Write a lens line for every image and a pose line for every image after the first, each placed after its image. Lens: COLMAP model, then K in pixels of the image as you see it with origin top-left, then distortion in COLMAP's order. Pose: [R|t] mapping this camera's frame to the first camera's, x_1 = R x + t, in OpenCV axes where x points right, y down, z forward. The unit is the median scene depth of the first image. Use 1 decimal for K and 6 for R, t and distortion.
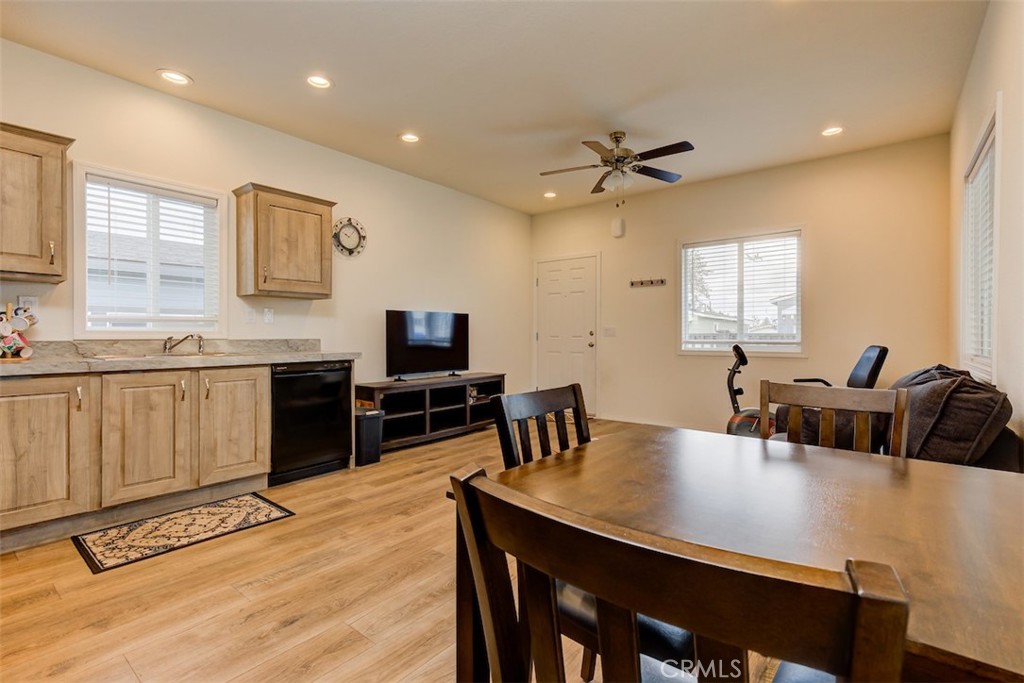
lens RADIAL K [[473.7, 0, 513.9], [0, 473.7, 336.6], [0, 0, 1]] dist [0.006841, 0.001533]
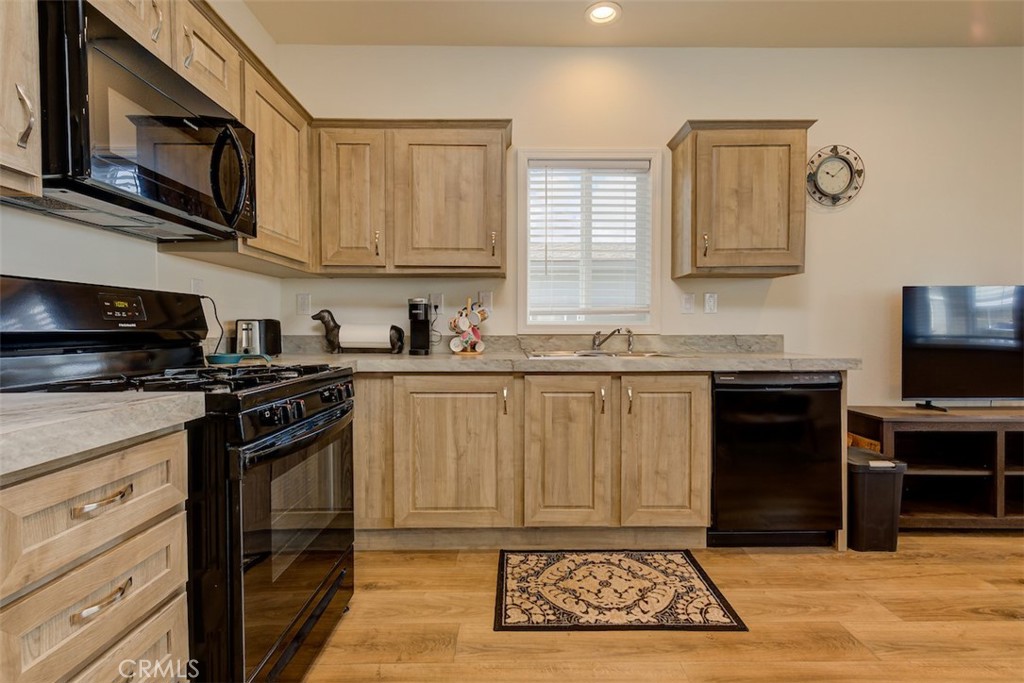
lens RADIAL K [[473.7, 0, 512.8], [0, 473.7, 337.1], [0, 0, 1]] dist [0.006841, 0.001533]
pose [[0.635032, 0.012586, -0.772383, -0.165362], [-0.001456, 0.999885, 0.015096, -0.002047], [0.772485, -0.008462, 0.634977, 0.343011]]
